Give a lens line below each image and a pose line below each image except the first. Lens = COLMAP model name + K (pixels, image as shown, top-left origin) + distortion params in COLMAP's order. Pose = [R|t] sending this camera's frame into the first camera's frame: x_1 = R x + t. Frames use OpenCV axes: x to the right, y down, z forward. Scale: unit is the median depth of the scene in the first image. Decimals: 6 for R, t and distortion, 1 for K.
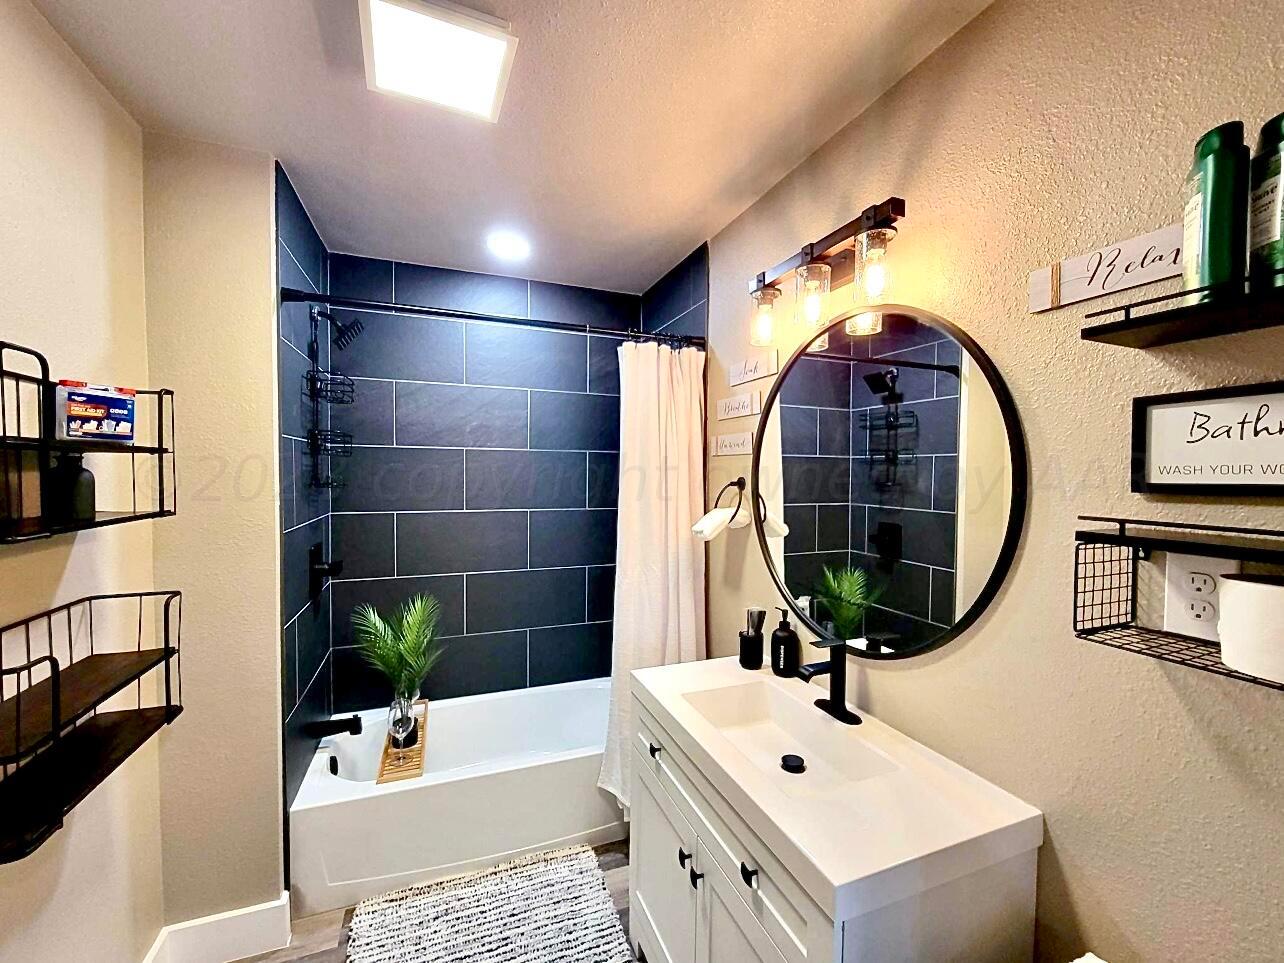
lens RADIAL K [[526.1, 0, 648.5], [0, 526.1, 487.8], [0, 0, 1]] dist [-0.002521, -0.000146]
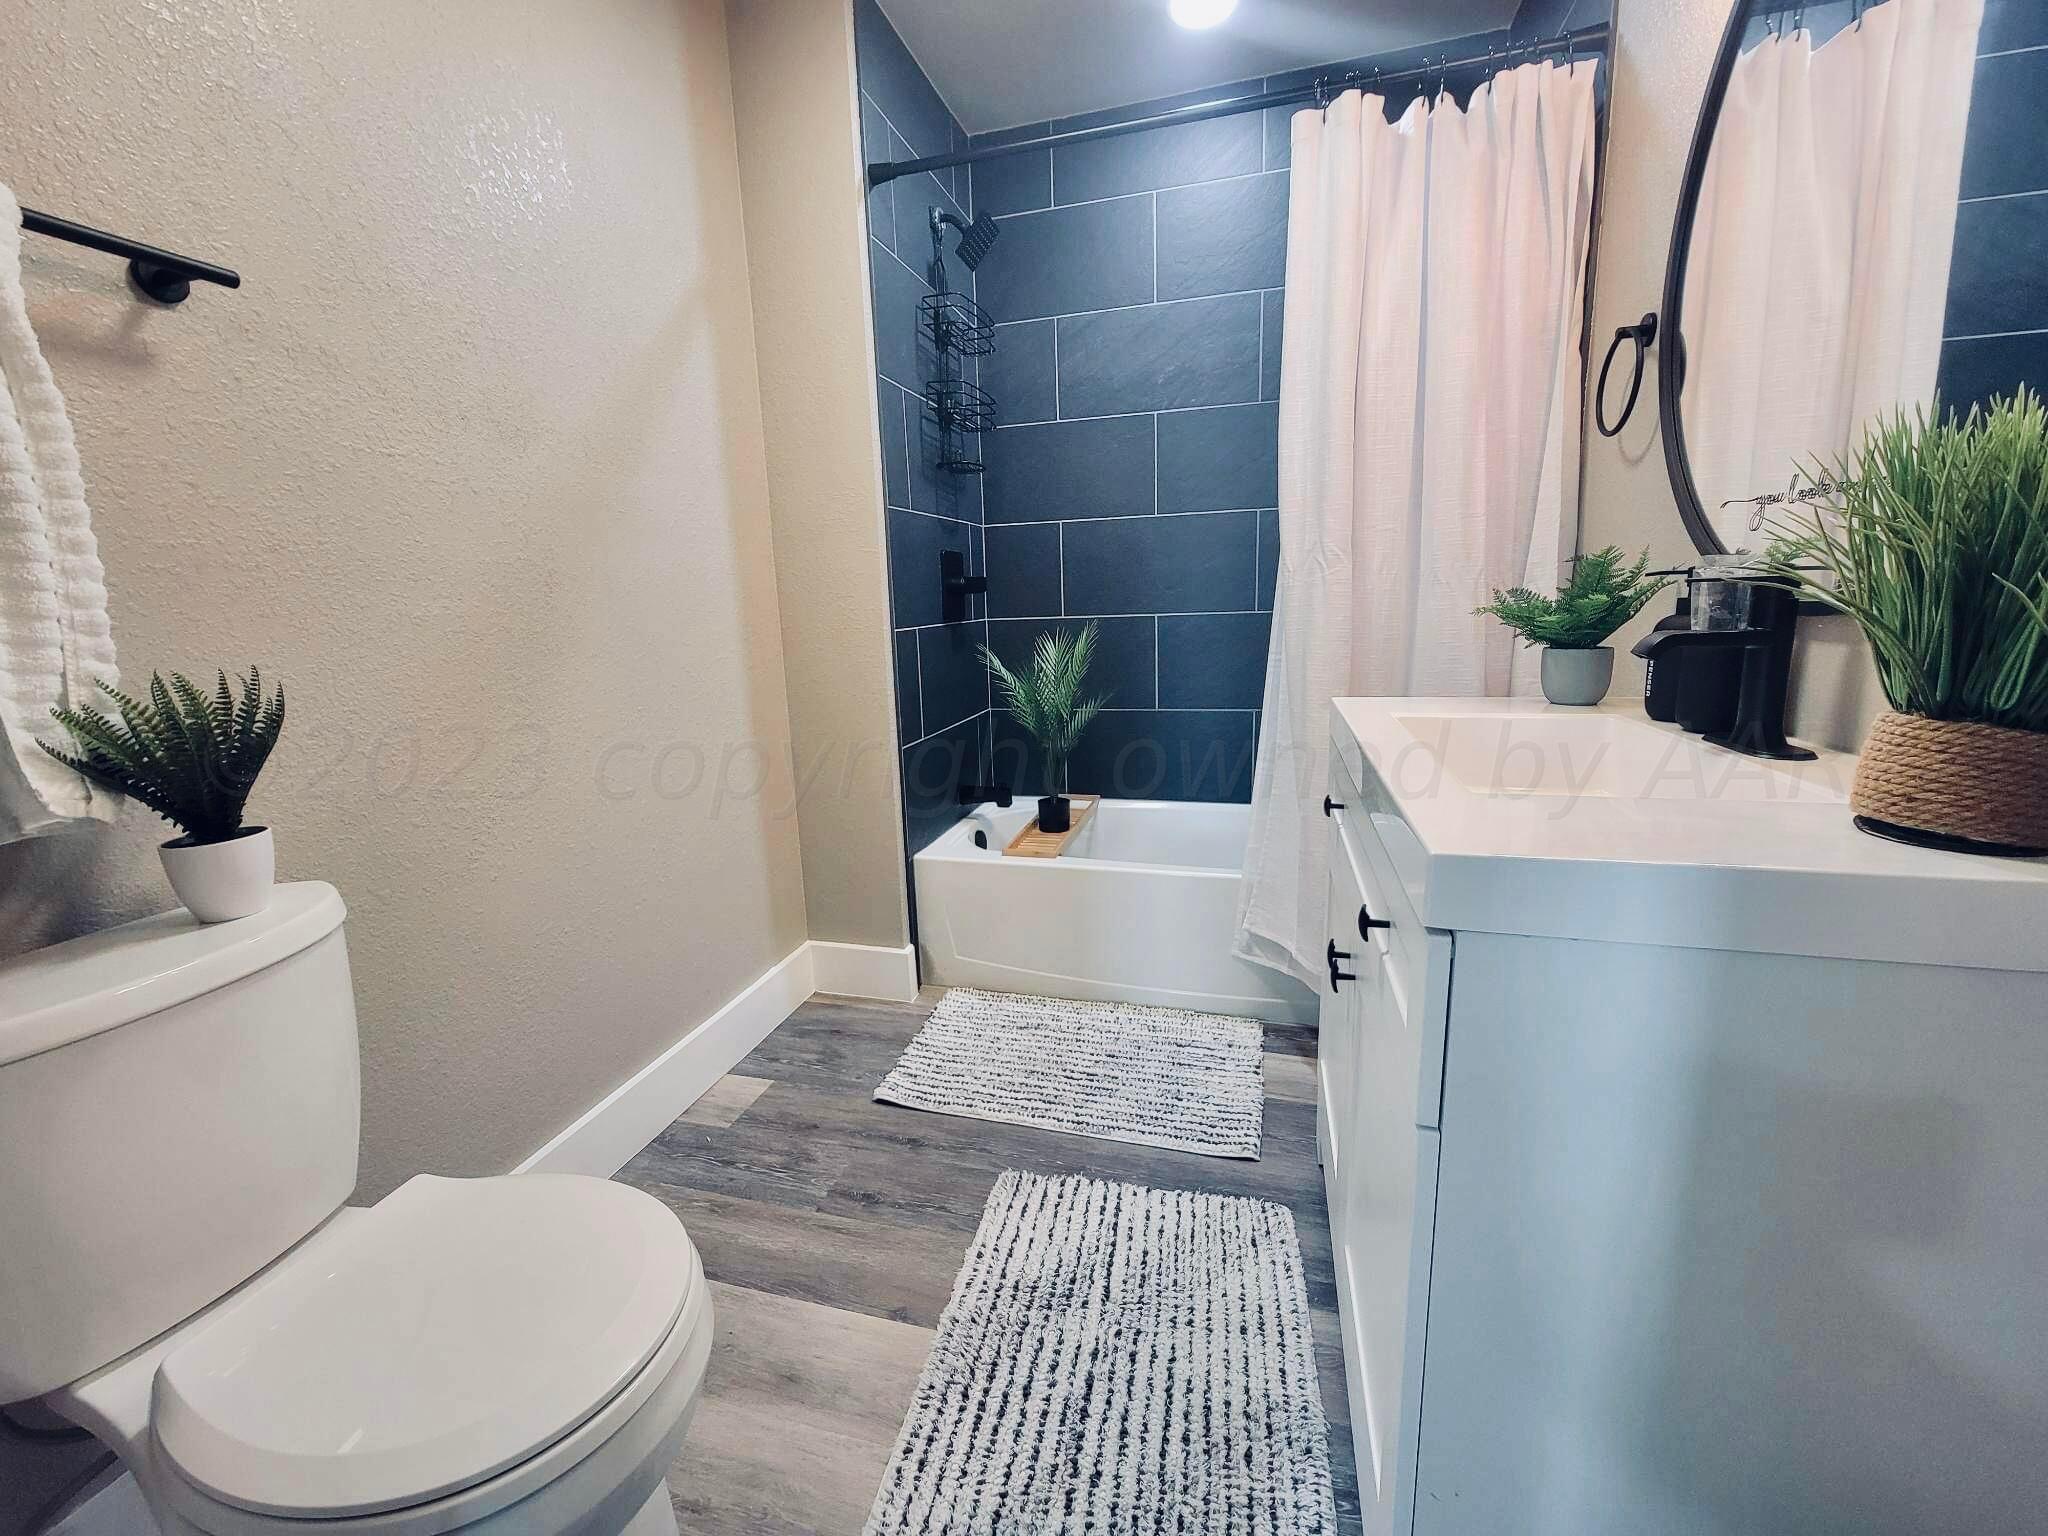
lens RADIAL K [[835.8, 0, 1015.4], [0, 835.8, 757.9], [0, 0, 1]] dist [-0.002978, -0.000839]
pose [[0.787373, 0.079771, -0.611294, 0.204148], [0.021803, 0.987369, 0.156931, 0.215584], [0.616091, -0.136891, 0.775689, 0.077973]]
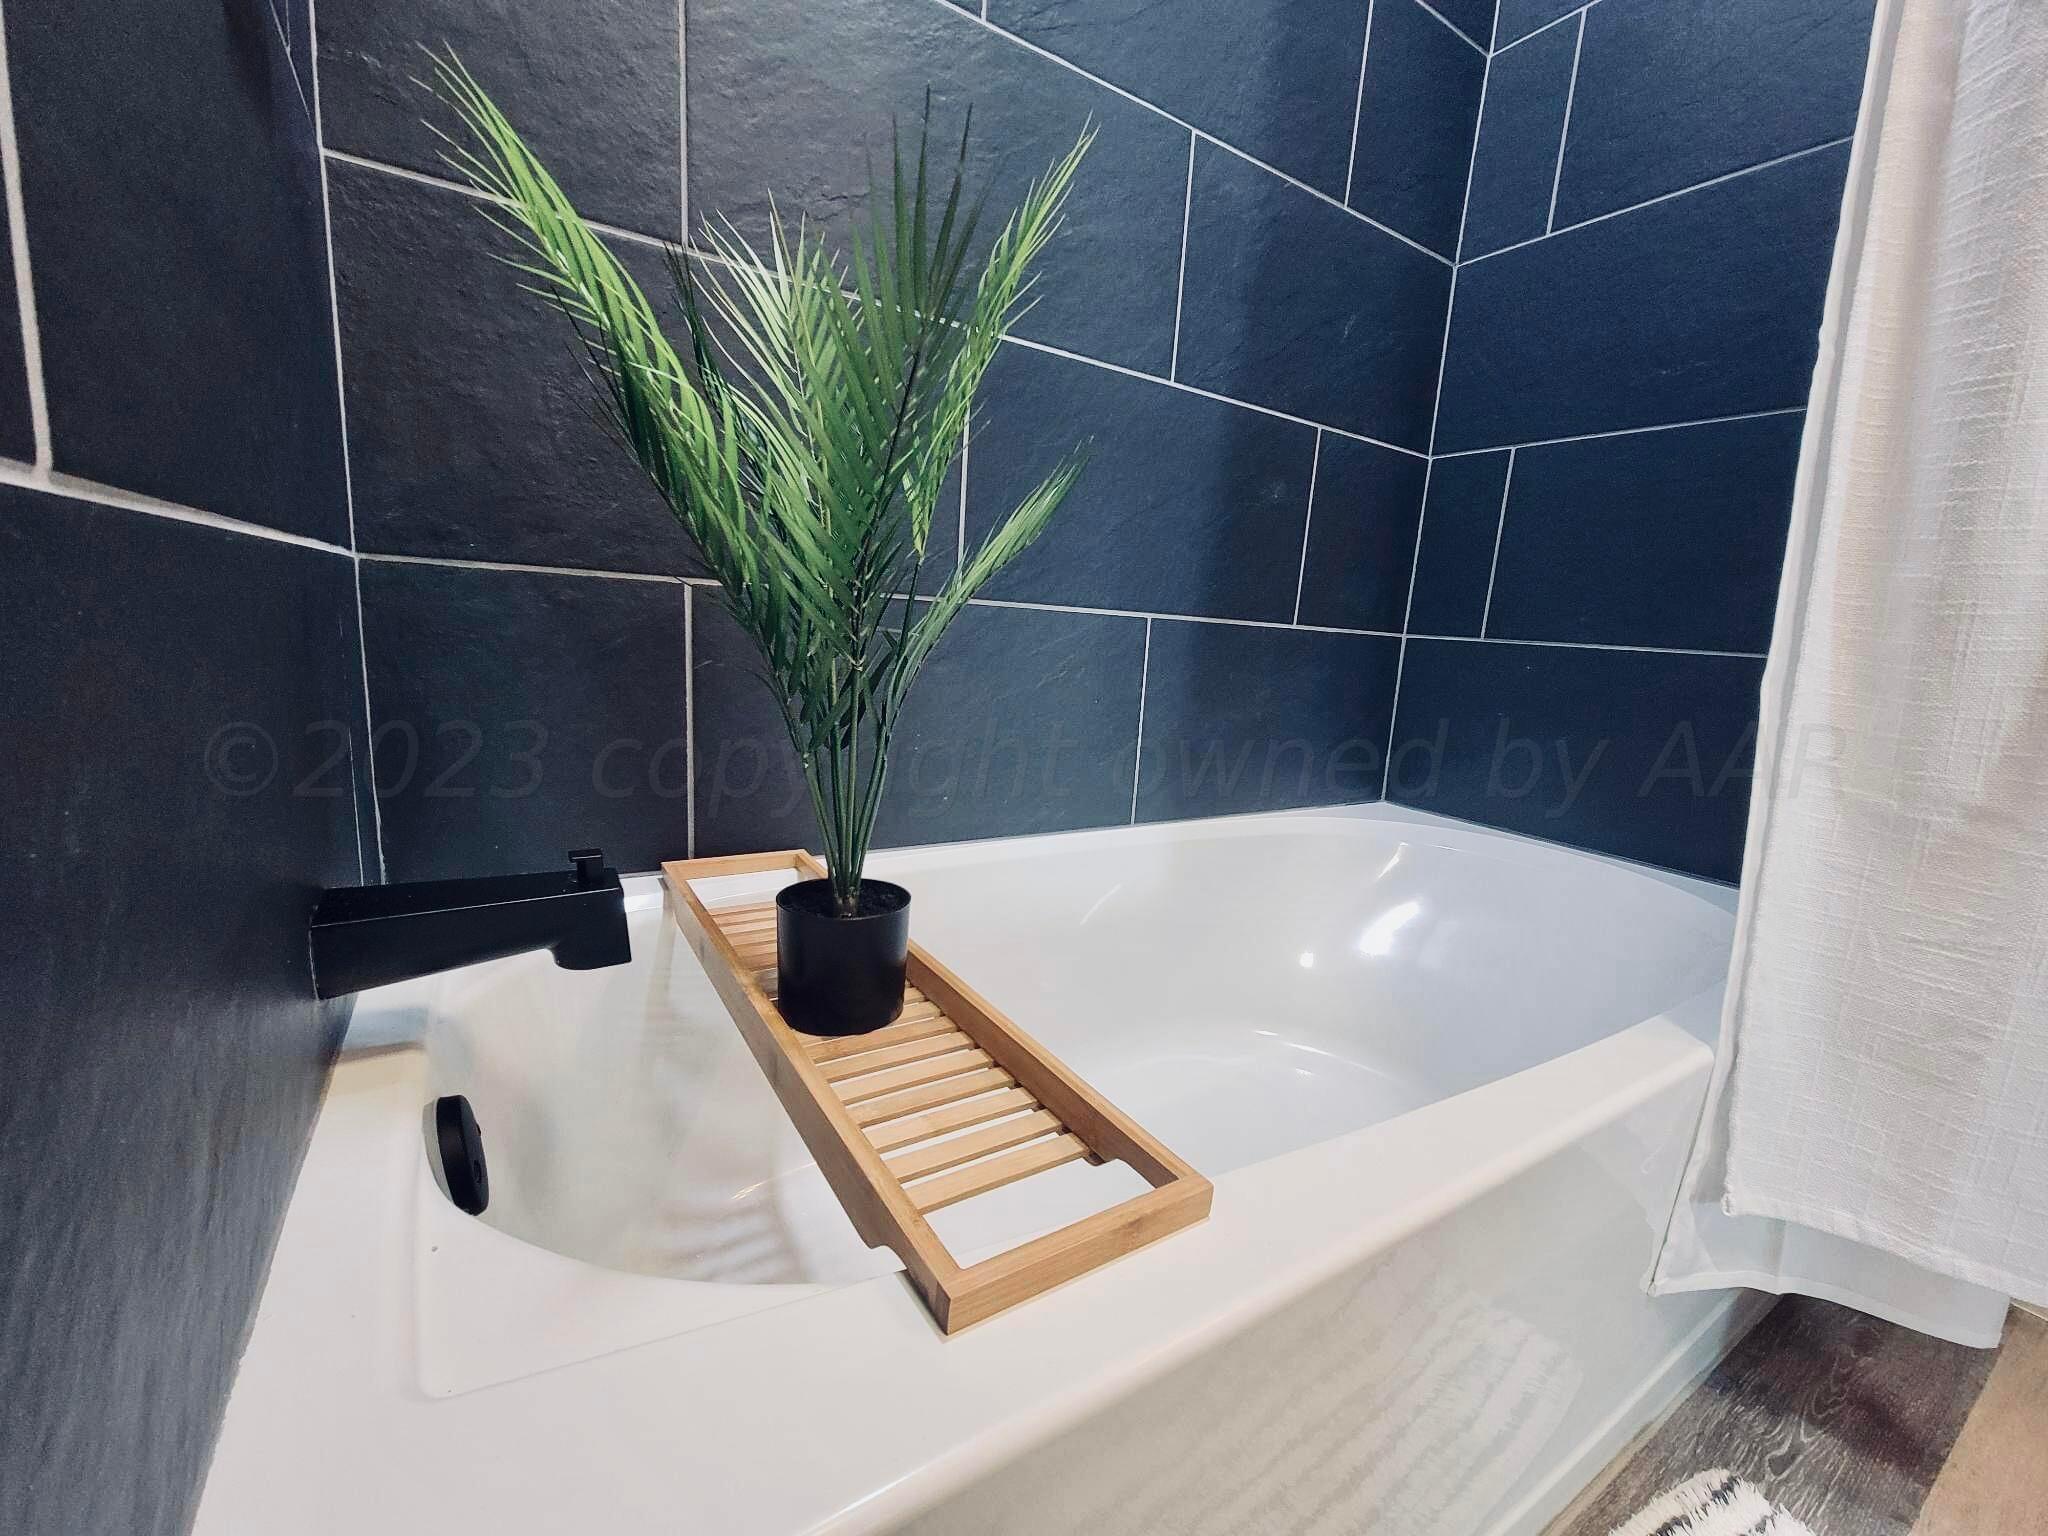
lens RADIAL K [[839.2, 0, 1034.4], [0, 839.2, 778.1], [0, 0, 1]] dist [-0.002521, -0.000146]
pose [[0.978593, 0.019233, 0.204905, -0.499099], [-0.051960, 0.986459, 0.155561, 0.380938], [-0.199139, -0.162878, 0.966341, 0.764089]]
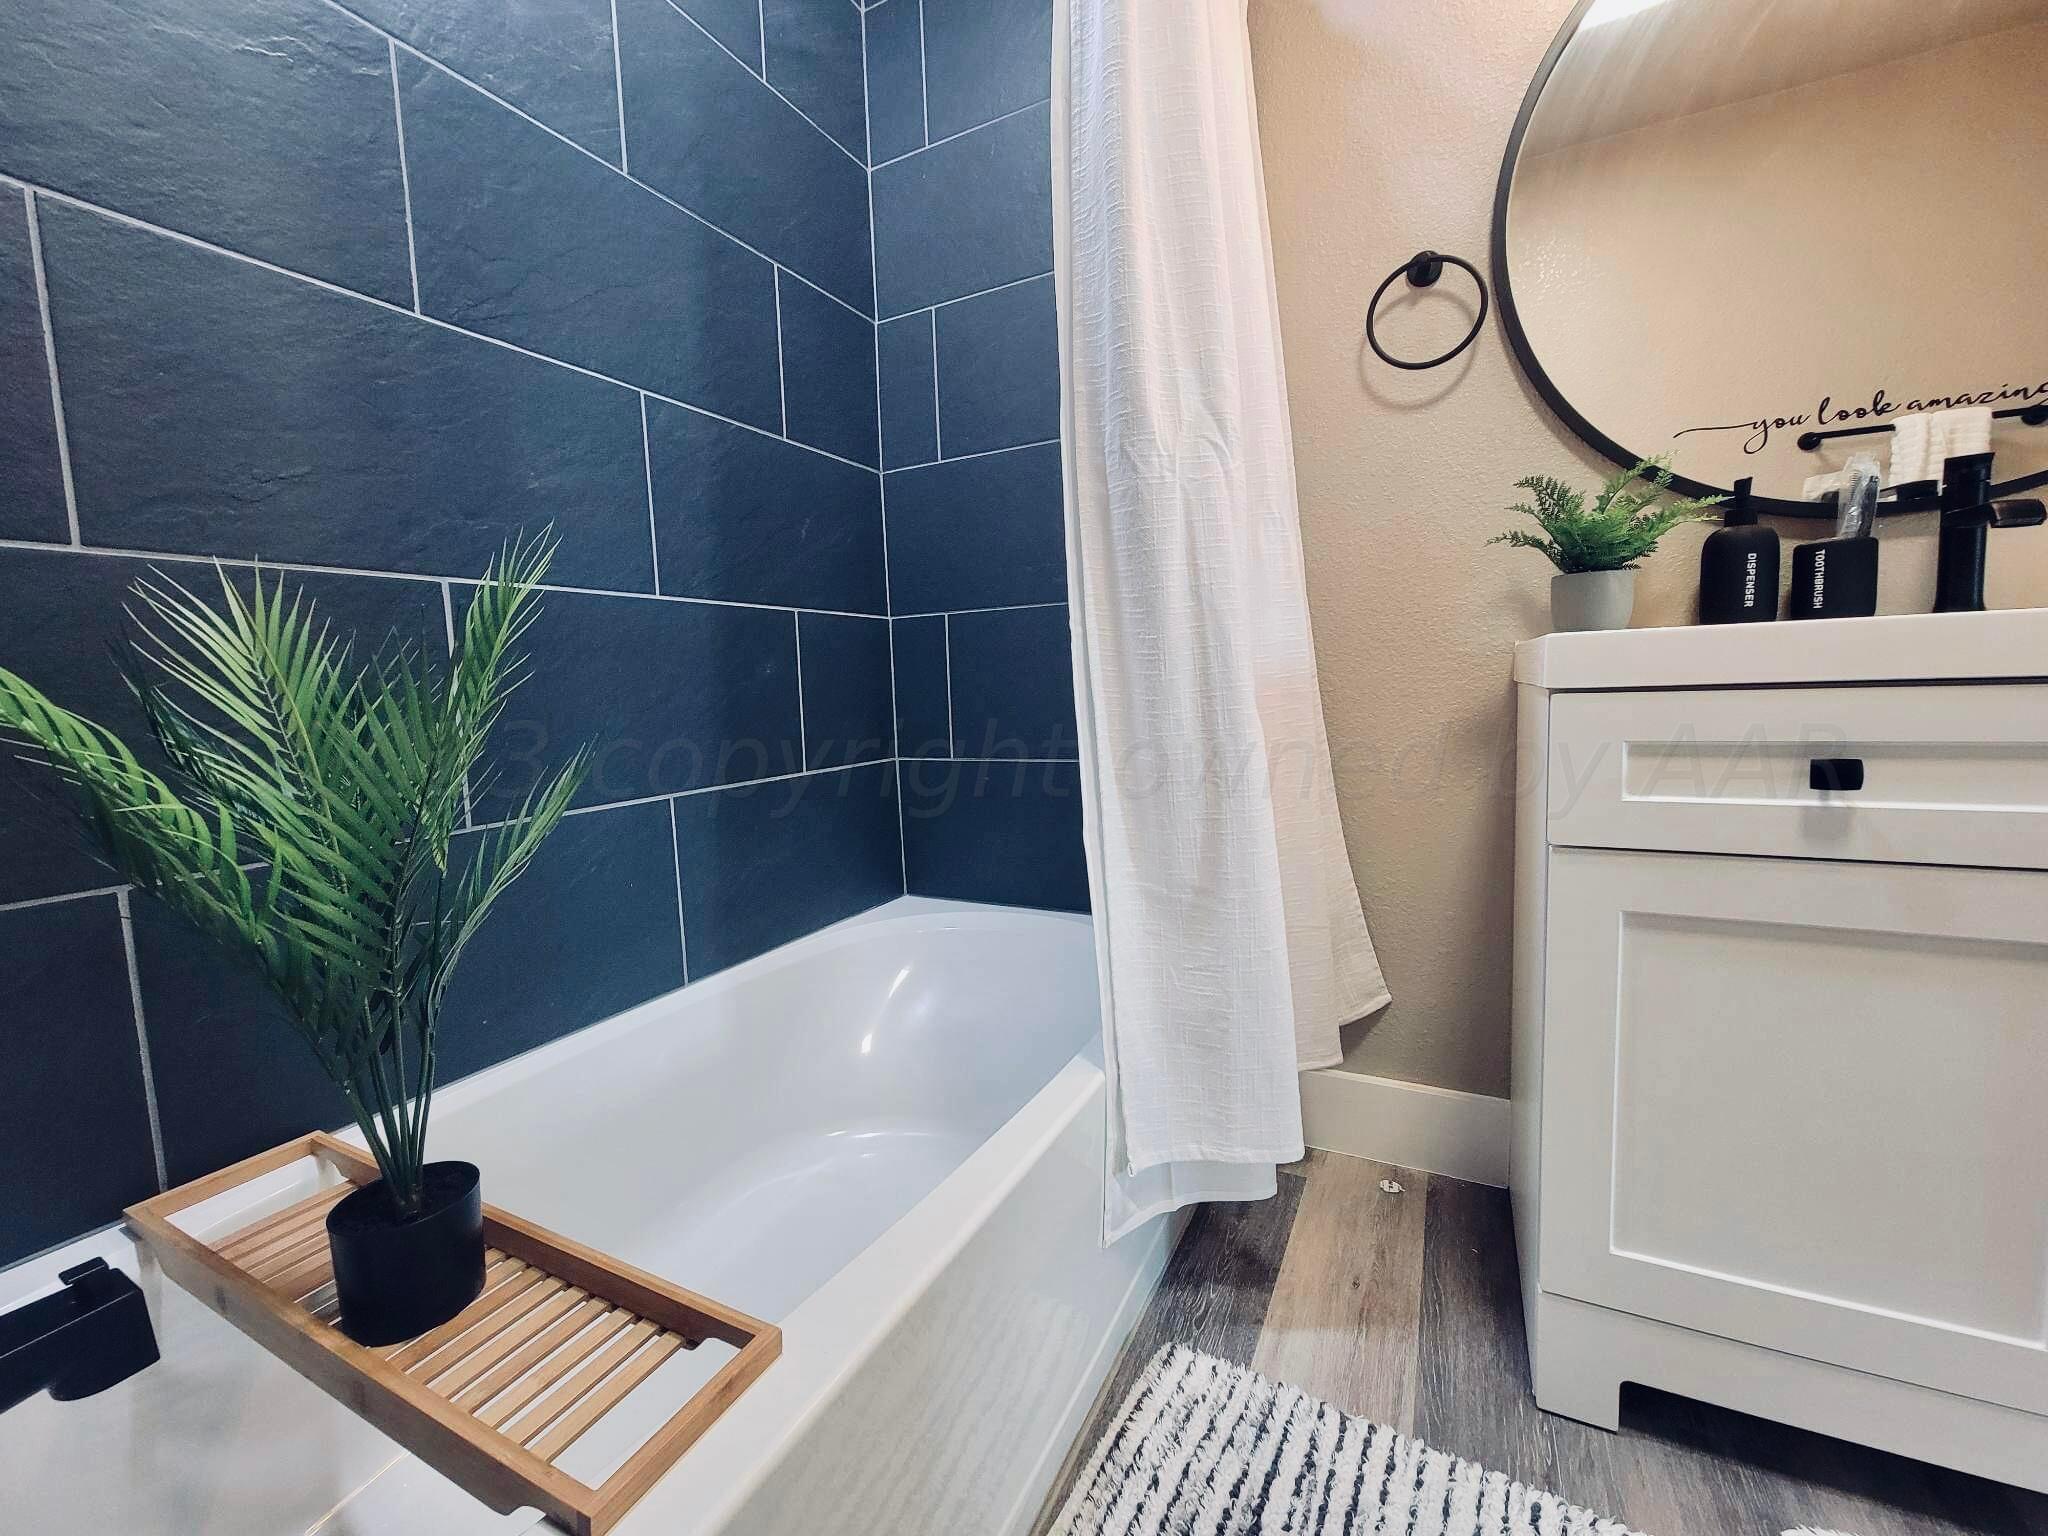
lens RADIAL K [[835.8, 0, 1015.4], [0, 835.8, 757.9], [0, 0, 1]] dist [-0.002978, -0.000839]
pose [[0.753133, -0.093962, 0.651123, -0.519946], [0.064998, 0.995533, 0.068482, 0.298961], [-0.654649, -0.009255, 0.755876, 0.669794]]
